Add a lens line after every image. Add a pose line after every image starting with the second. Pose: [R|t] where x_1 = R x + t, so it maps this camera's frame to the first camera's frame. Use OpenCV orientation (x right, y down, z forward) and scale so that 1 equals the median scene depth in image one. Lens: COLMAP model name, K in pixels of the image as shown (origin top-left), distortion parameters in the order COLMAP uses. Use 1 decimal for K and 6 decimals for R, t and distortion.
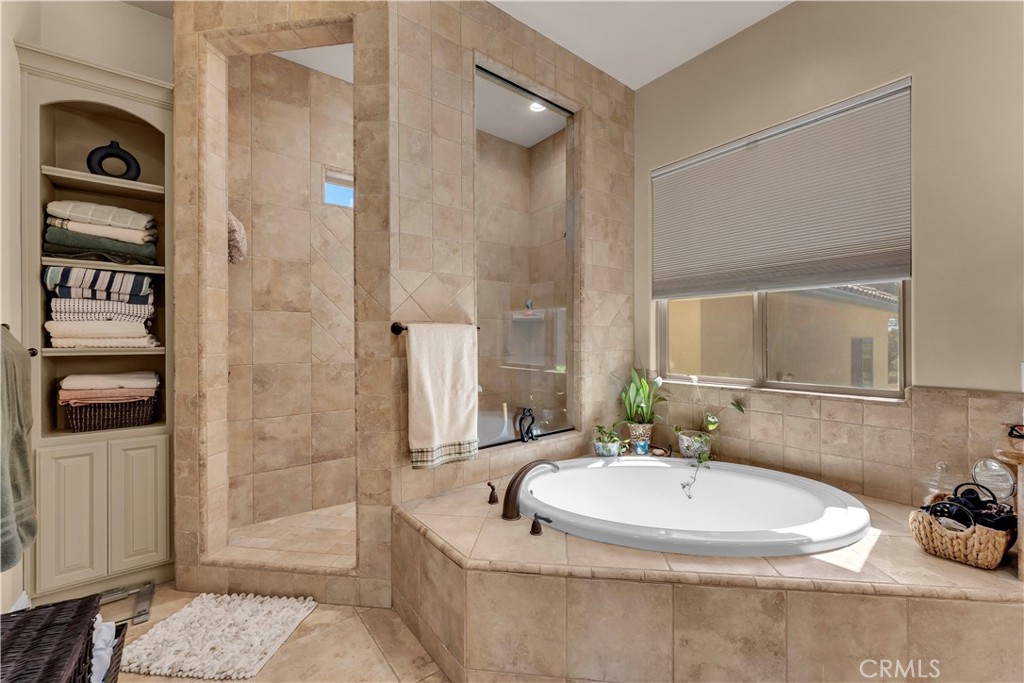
lens RADIAL K [[419.9, 0, 513.3], [0, 419.9, 340.4], [0, 0, 1]] dist [-0.004835, -0.000344]
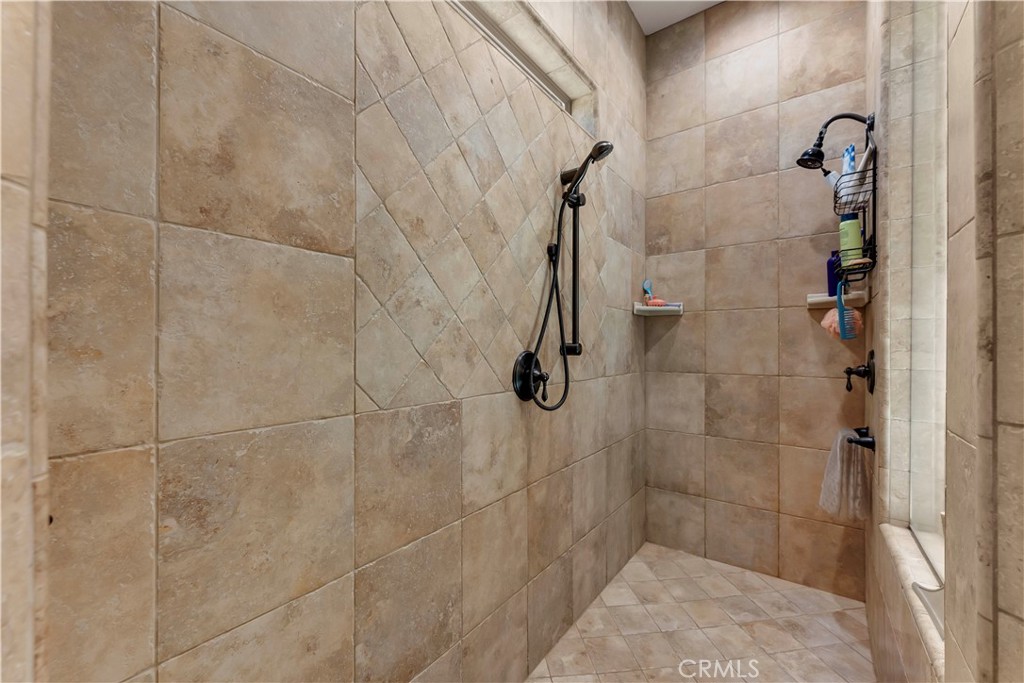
lens RADIAL K [[419.9, 0, 509.8], [0, 419.9, 344.3], [0, 0, 1]] dist [-0.004835, -0.000344]
pose [[0.963435, 0.003526, 0.267918, -0.462344], [-0.001164, 0.999959, -0.008975, 0.002716], [-0.267939, 0.008335, 0.963400, 0.668894]]
